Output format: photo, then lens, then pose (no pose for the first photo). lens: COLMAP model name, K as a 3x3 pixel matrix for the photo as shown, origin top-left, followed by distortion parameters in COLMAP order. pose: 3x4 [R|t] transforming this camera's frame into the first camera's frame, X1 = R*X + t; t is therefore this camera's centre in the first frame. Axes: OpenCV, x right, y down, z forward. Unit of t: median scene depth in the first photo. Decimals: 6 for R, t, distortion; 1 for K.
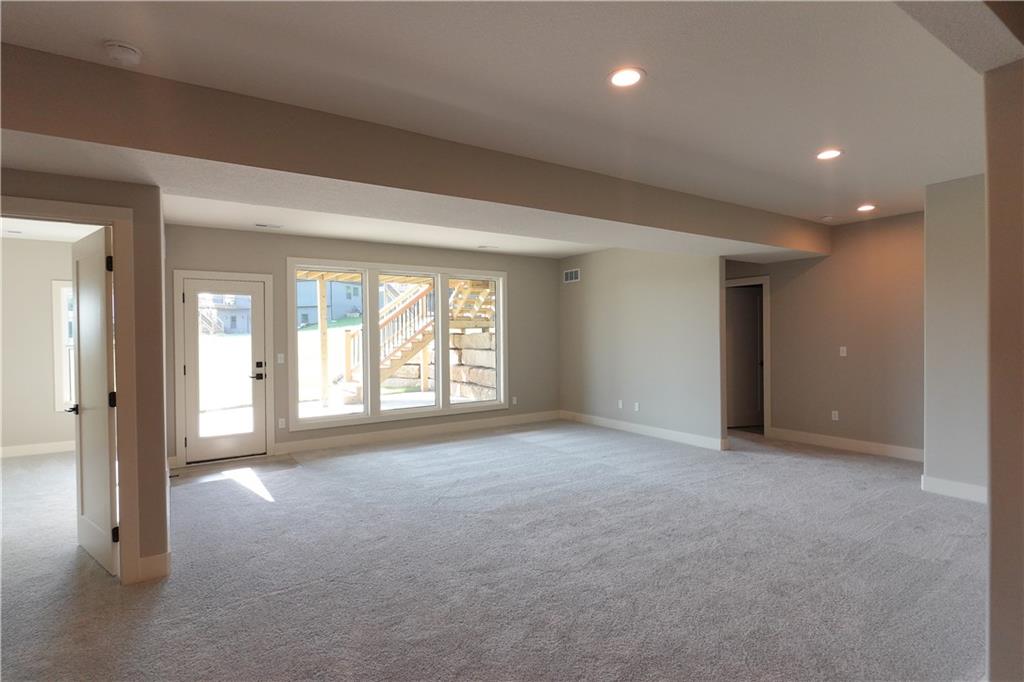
lens RADIAL K [[517.1, 0, 509.3], [0, 517.1, 340.3], [0, 0, 1]] dist [-0.001761, -0.000276]
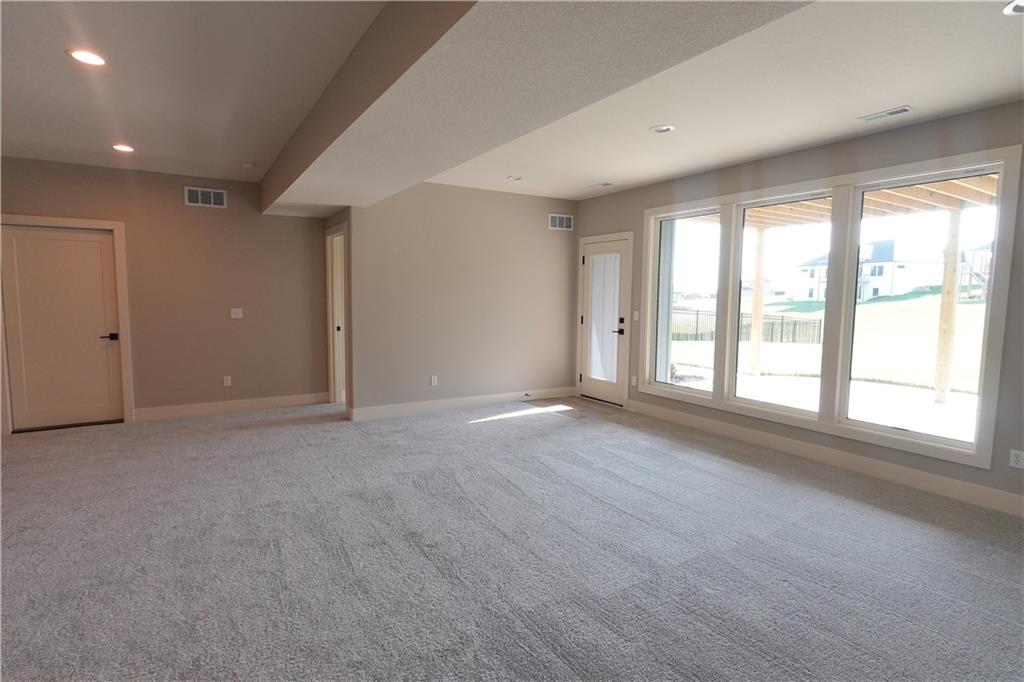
lens RADIAL K [[517.1, 0, 509.3], [0, 517.1, 340.3], [0, 0, 1]] dist [-0.001761, -0.000276]
pose [[-0.019454, 0.096442, -0.995148, 0.543492], [-0.017373, 0.995154, 0.096782, -0.009304], [0.999660, 0.019171, -0.017684, 0.777600]]
